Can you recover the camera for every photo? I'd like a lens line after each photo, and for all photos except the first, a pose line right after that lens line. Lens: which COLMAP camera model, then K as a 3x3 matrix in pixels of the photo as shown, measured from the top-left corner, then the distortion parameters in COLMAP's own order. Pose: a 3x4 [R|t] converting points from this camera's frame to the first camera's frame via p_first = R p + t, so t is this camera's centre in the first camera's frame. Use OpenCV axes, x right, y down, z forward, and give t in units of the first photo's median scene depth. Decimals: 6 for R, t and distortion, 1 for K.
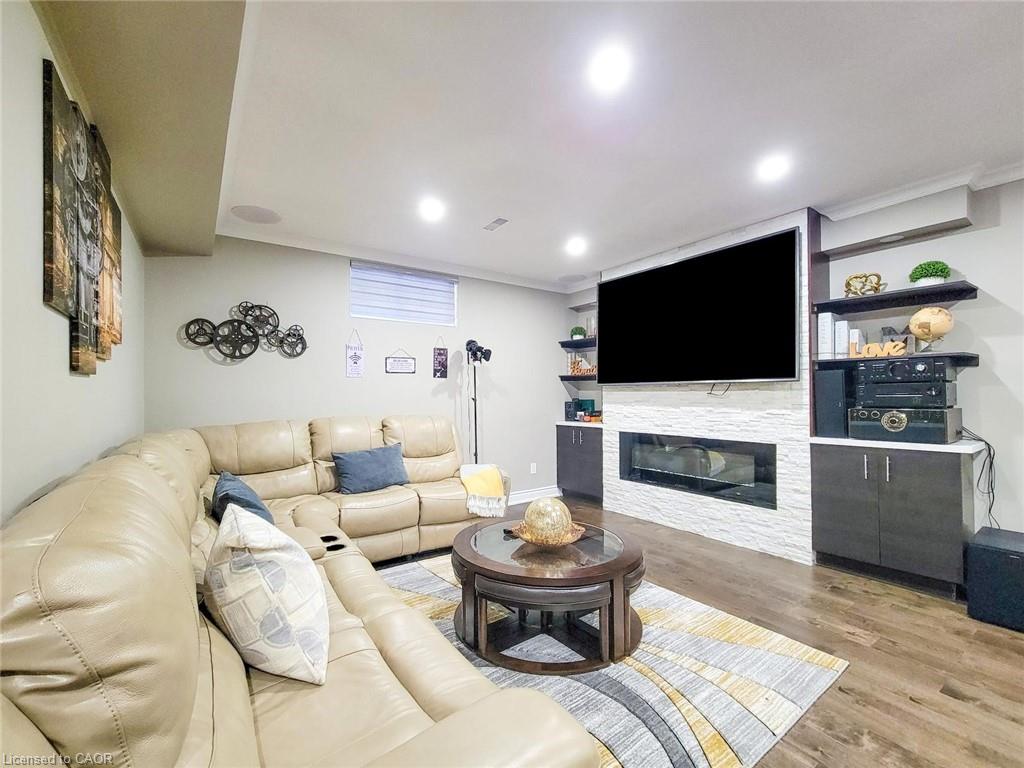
lens RADIAL K [[409.4, 0, 507.5], [0, 409.4, 400.0], [0, 0, 1]] dist [0.000368, 0.000052]
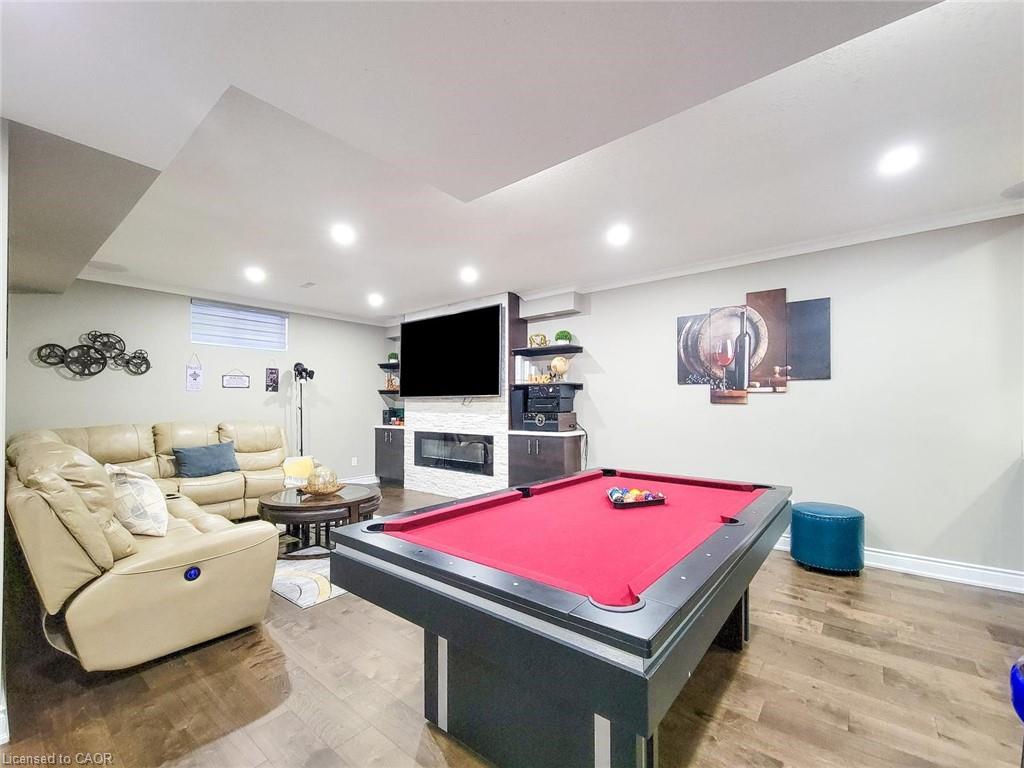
lens RADIAL K [[426.1, 0, 505.5], [0, 426.1, 404.1], [0, 0, 1]] dist [0.001635, -0.000224]
pose [[0.968732, 0.002027, 0.248101, 0.263425], [0.001409, 0.999906, -0.013672, 0.006067], [-0.248105, 0.013594, 0.968638, -0.588094]]
